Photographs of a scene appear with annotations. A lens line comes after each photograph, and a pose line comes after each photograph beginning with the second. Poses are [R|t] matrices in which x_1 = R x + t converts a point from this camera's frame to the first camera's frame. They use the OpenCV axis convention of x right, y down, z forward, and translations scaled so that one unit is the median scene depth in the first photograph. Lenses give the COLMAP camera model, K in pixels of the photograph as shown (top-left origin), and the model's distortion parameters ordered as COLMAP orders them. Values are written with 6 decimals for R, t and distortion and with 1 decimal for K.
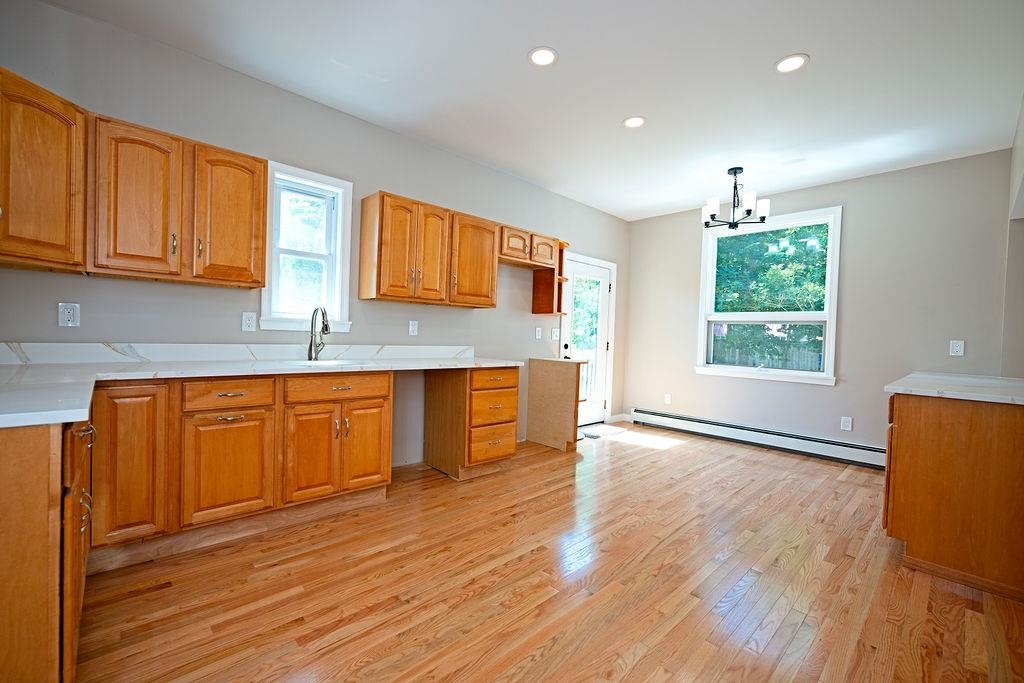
lens RADIAL K [[431.5, 0, 504.5], [0, 431.5, 343.0], [0, 0, 1]] dist [0.007682, 0.001471]
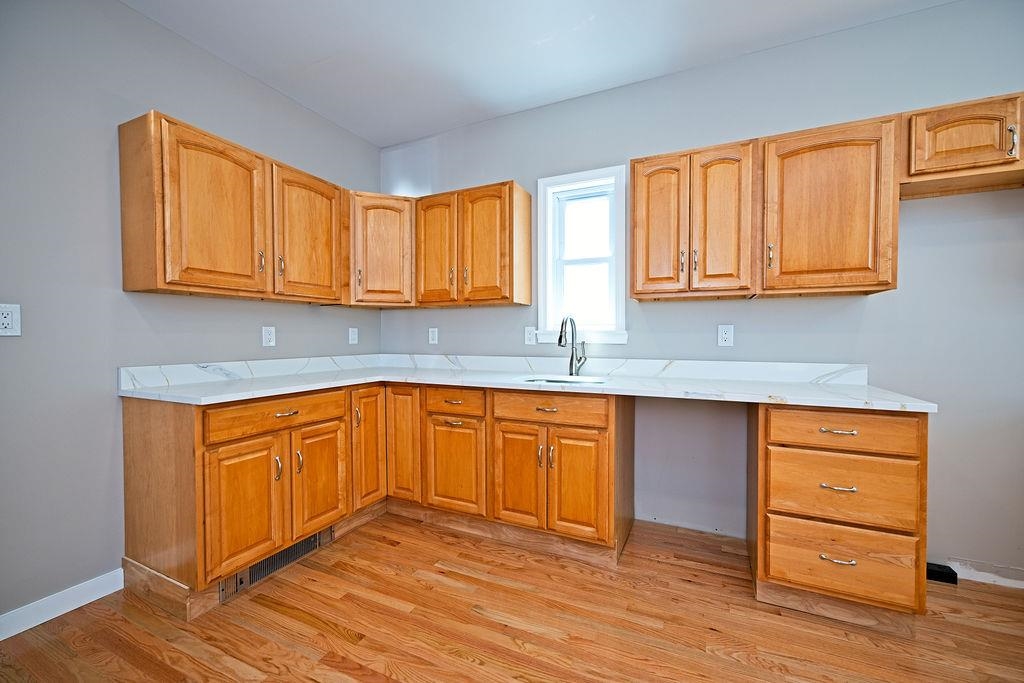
lens RADIAL K [[404.4, 0, 522.4], [0, 404.4, 344.3], [0, 0, 1]] dist [-0.007976, 0.003095]
pose [[0.393576, -0.017261, -0.919130, 0.319775], [-0.006657, 0.999744, -0.021626, -0.006312], [0.919268, 0.014630, 0.393360, 0.588275]]
